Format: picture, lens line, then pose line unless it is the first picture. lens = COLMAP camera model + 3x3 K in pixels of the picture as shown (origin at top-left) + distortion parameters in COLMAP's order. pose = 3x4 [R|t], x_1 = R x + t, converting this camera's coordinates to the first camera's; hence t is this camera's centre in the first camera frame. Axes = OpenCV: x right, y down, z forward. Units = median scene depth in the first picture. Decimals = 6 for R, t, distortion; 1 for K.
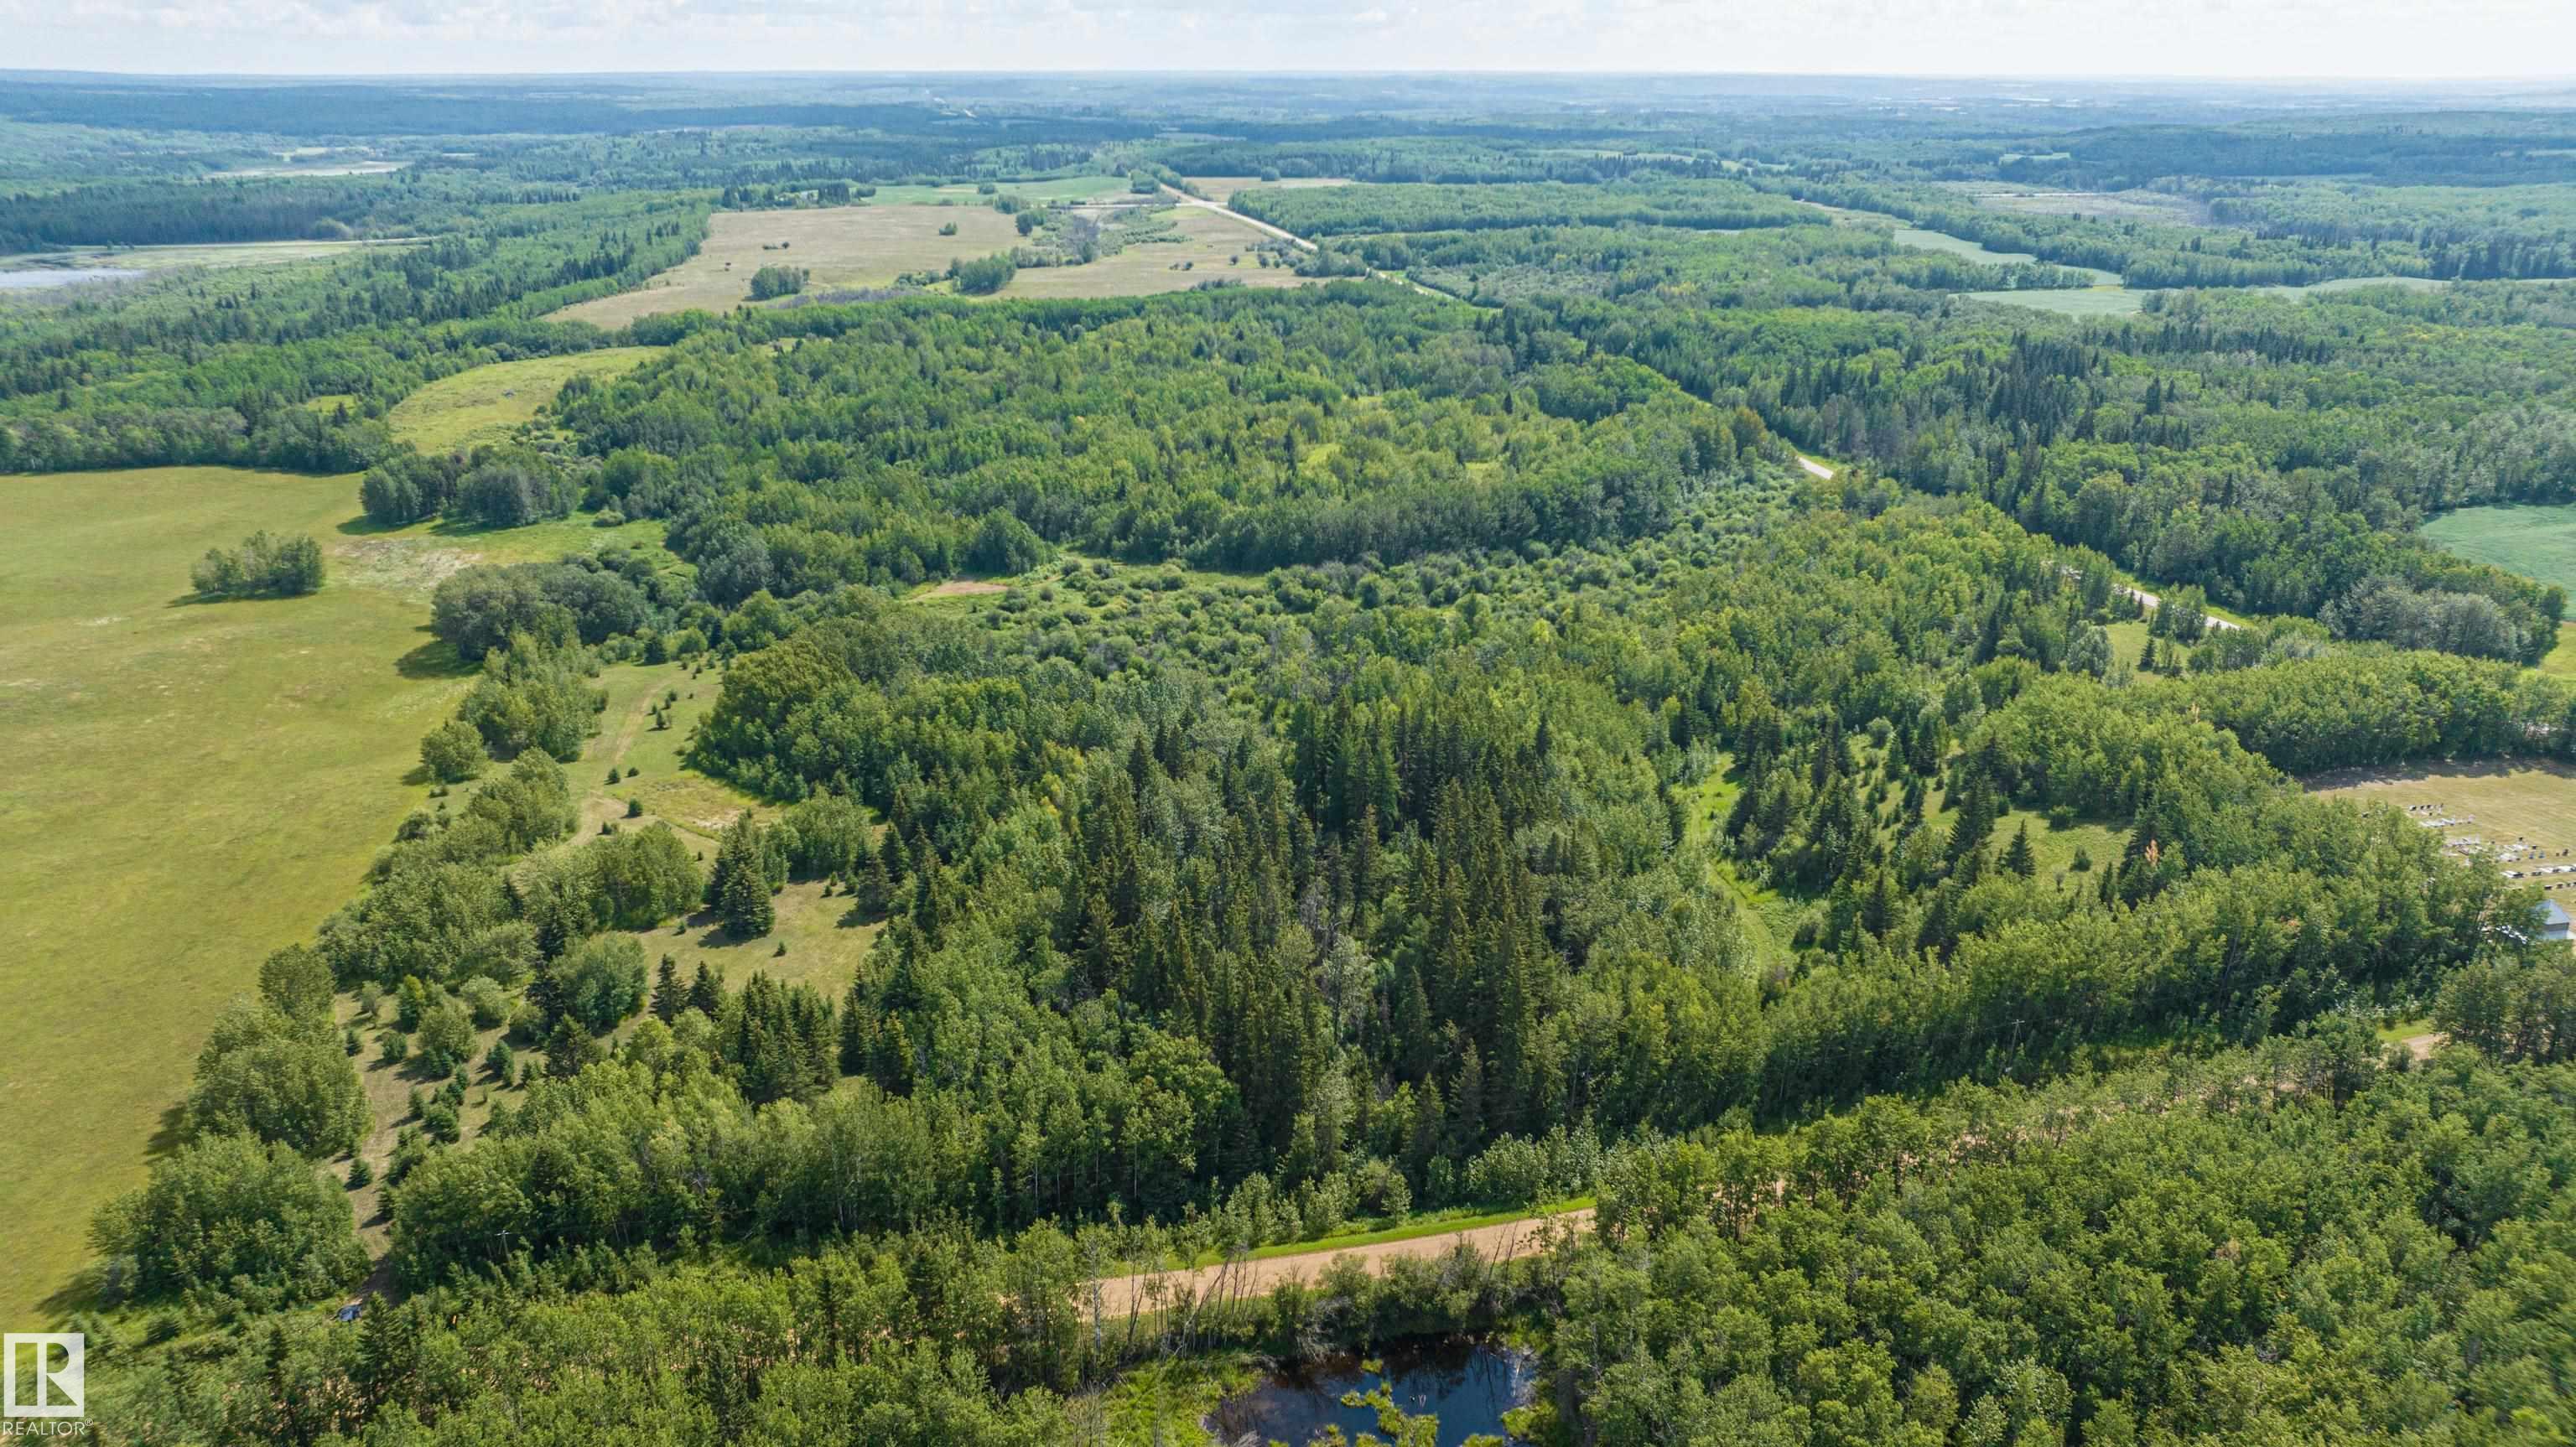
lens RADIAL K [[1816.3, 0, 1290.4], [0, 1816.3, 709.9], [0, 0, 1]] dist [-0.030354, 0.027165]
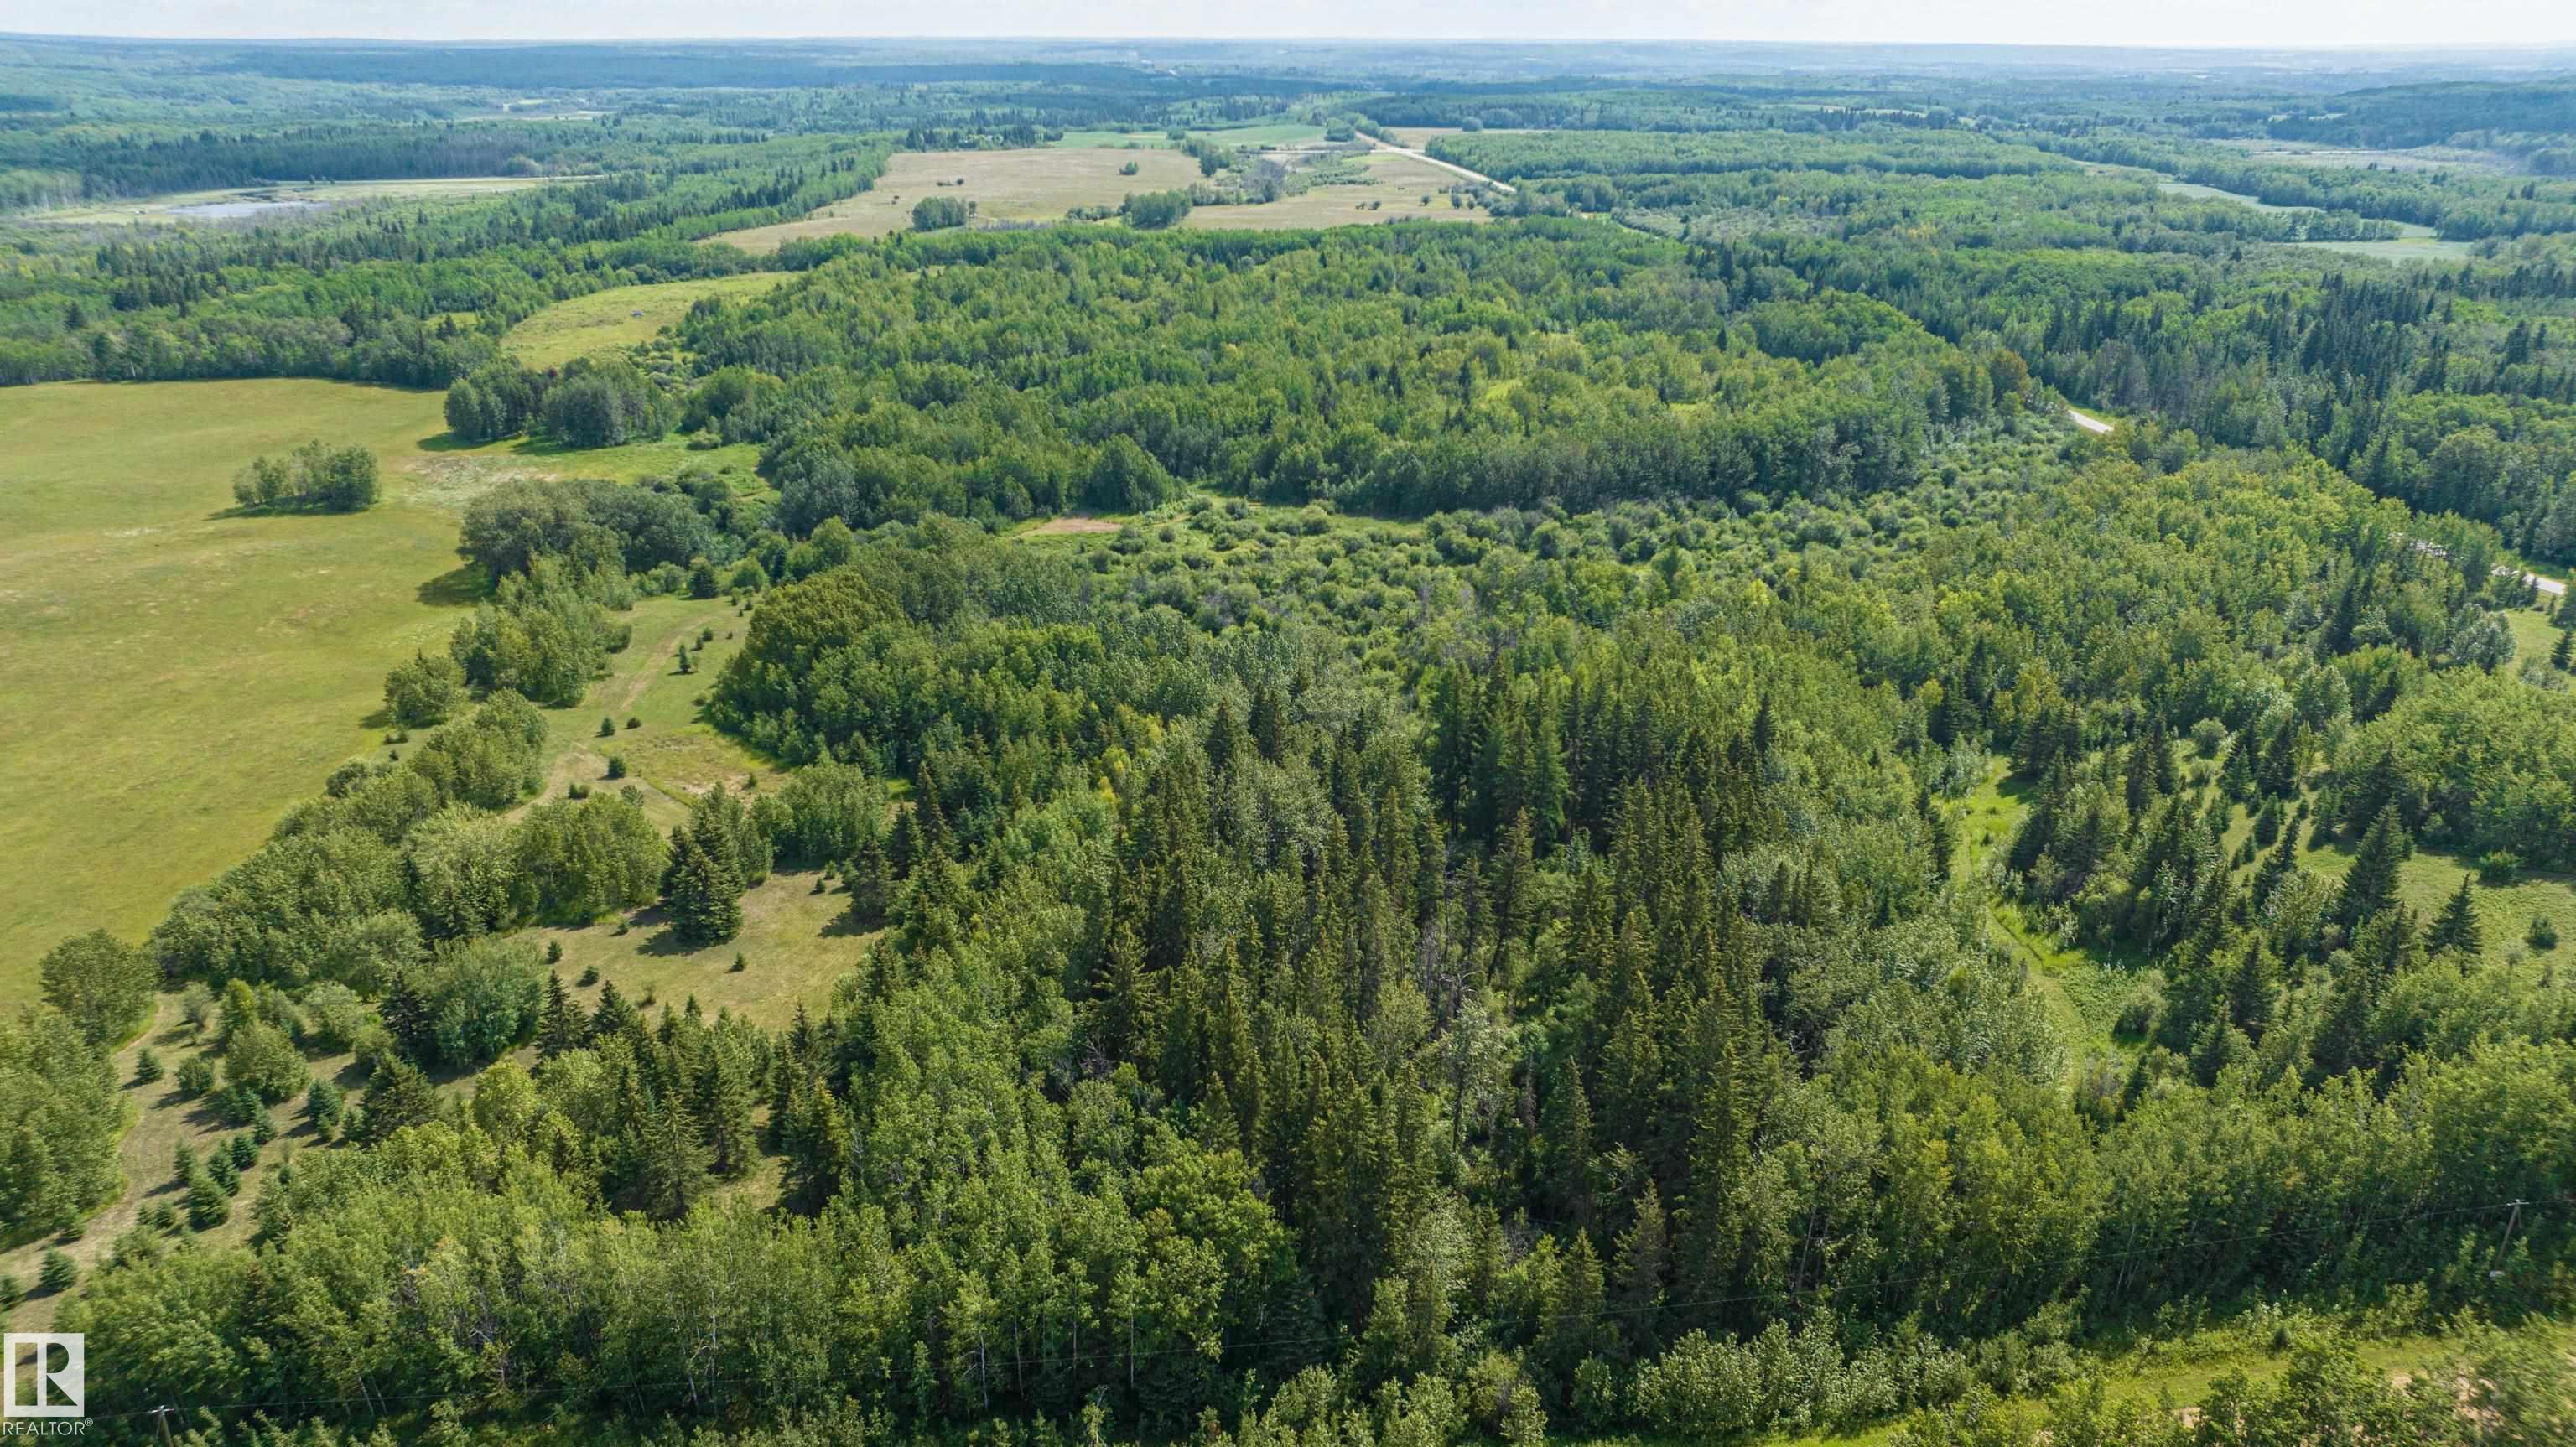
lens RADIAL K [[1812.6, 0, 1289.8], [0, 1812.6, 720.5], [0, 0, 1]] dist [-0.023561, 0.001939]
pose [[0.993961, 0.040639, -0.101927, 0.014553], [-0.038506, 0.998998, 0.022801, 0.002172], [0.102752, -0.018738, 0.994531, 0.165025]]
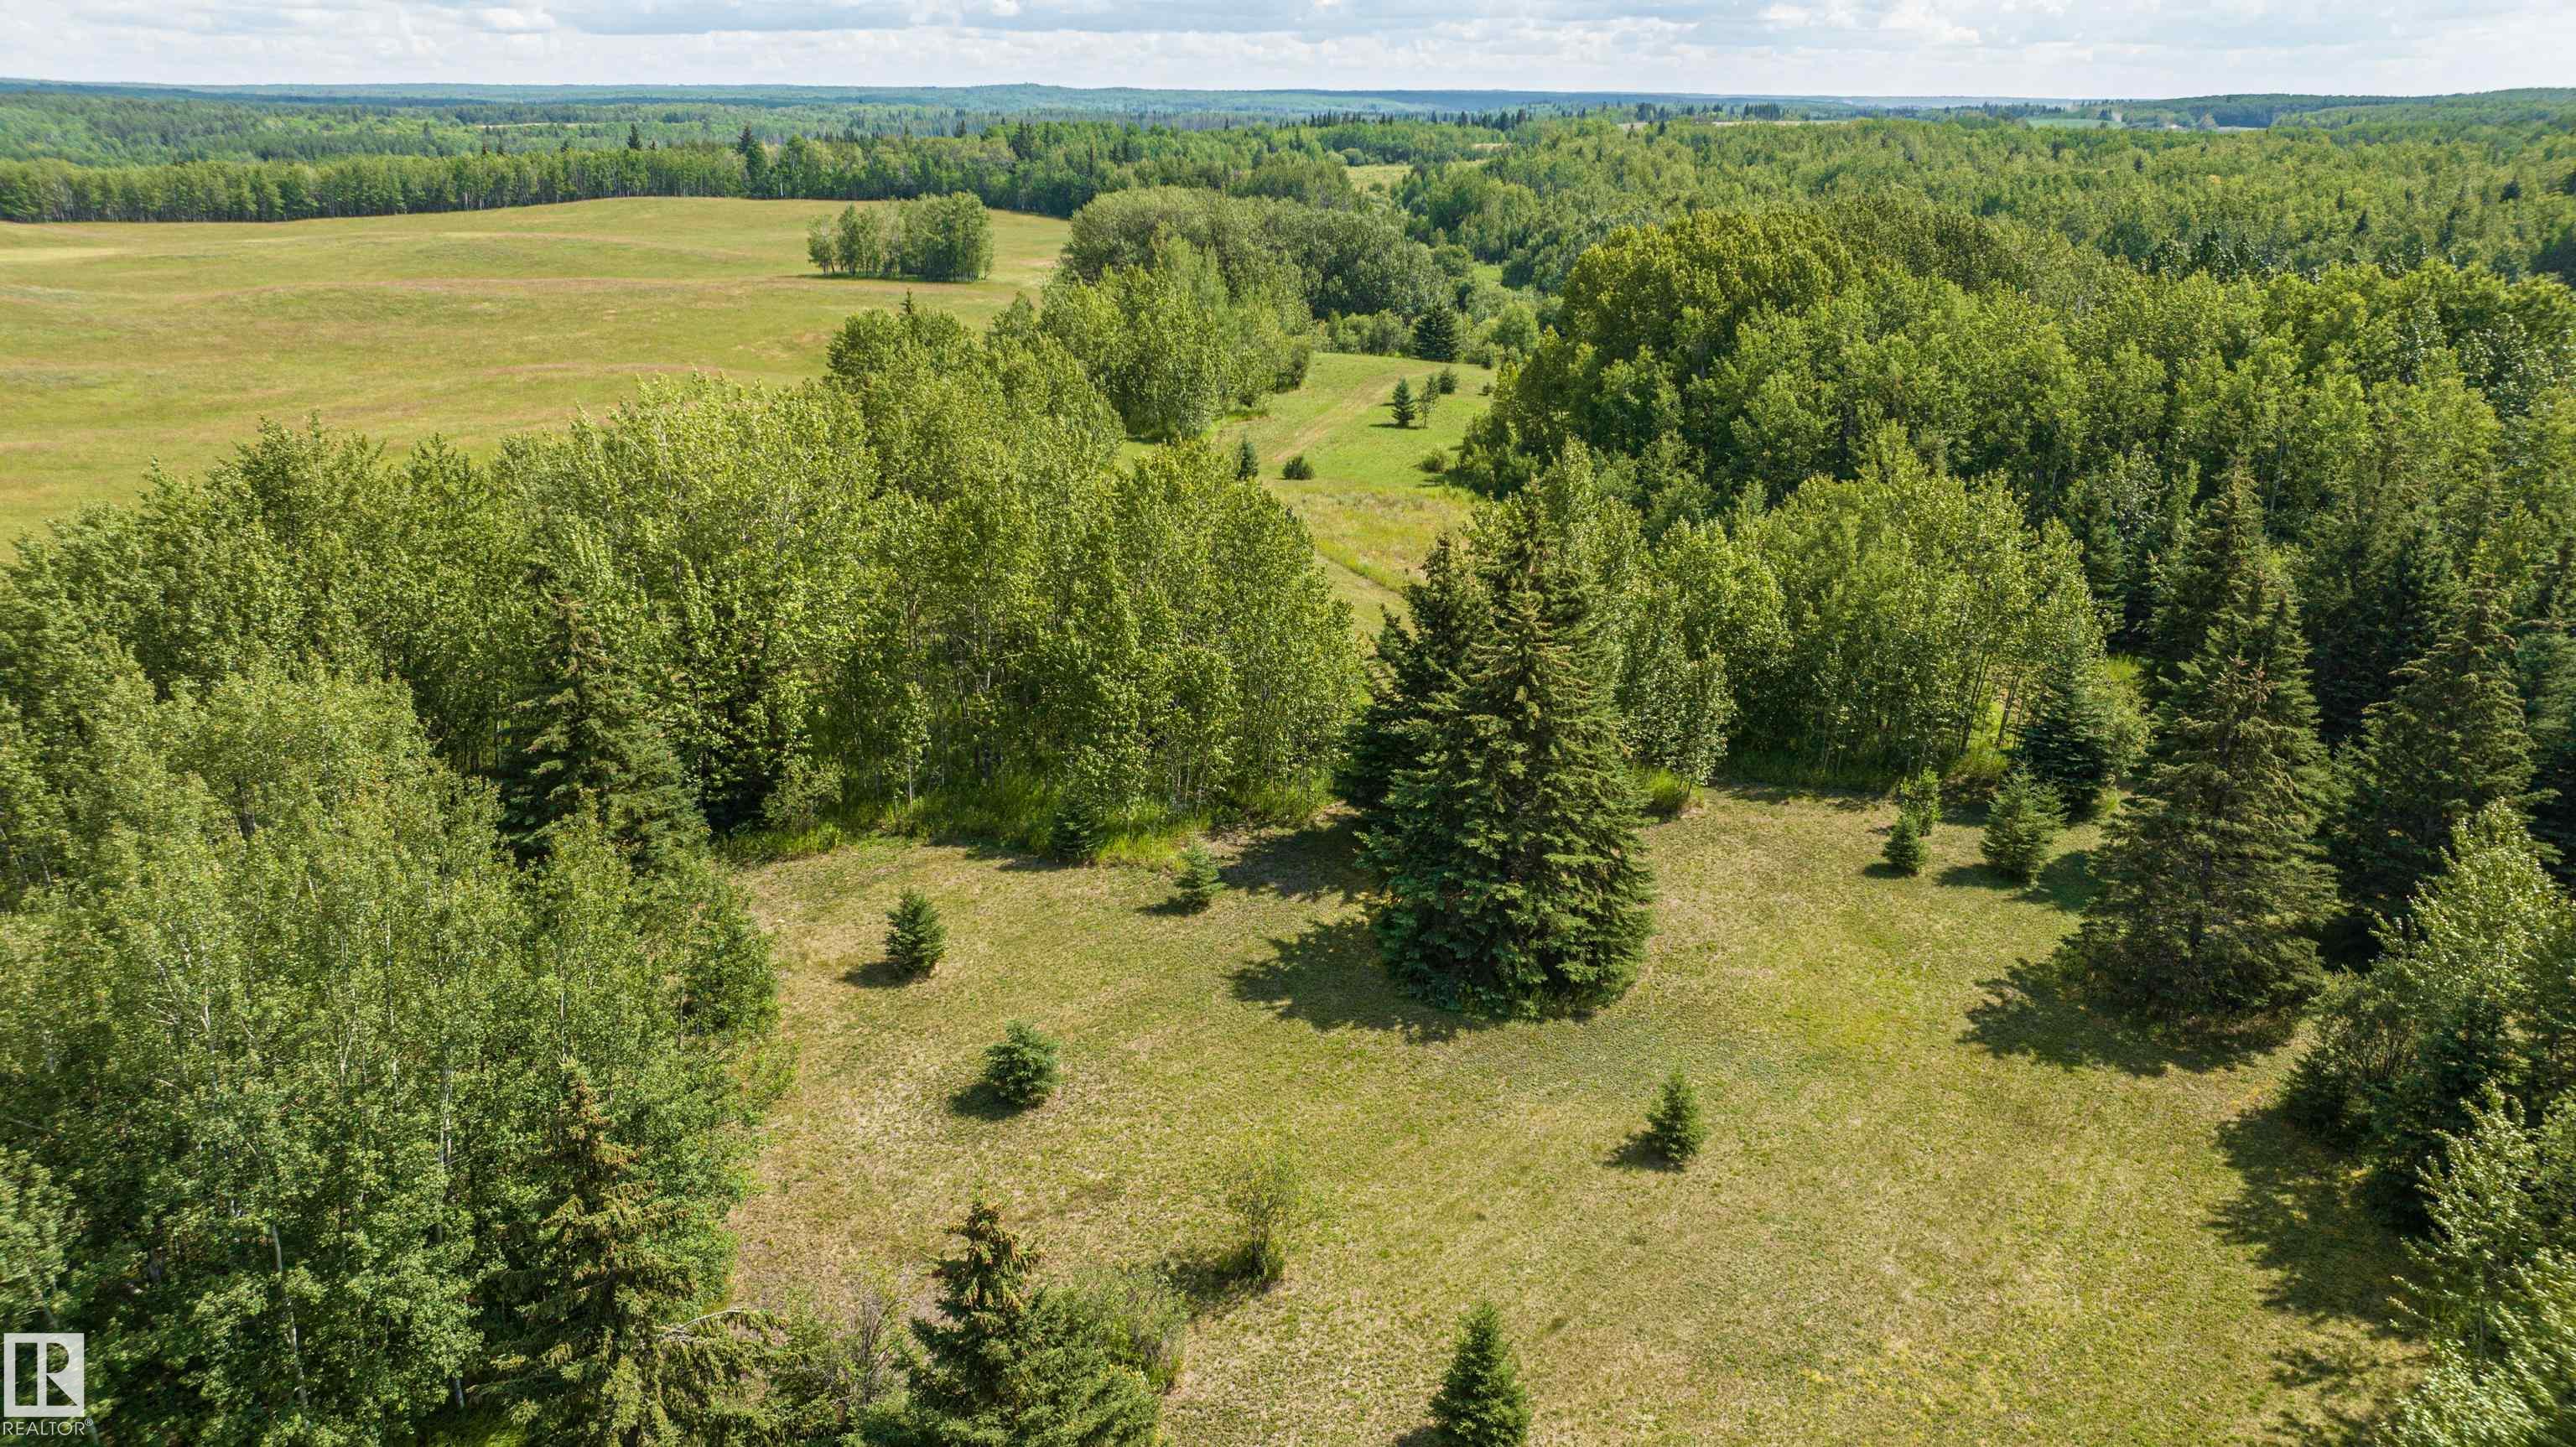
lens RADIAL K [[1814.7, 0, 1291.6], [0, 1814.7, 719.5], [0, 0, 1]] dist [-0.035513, 0.027611]
pose [[0.891690, 0.149645, -0.427195, -0.153196], [-0.154650, 0.987697, 0.023184, 0.060425], [0.425408, 0.045393, 0.903862, 0.518106]]
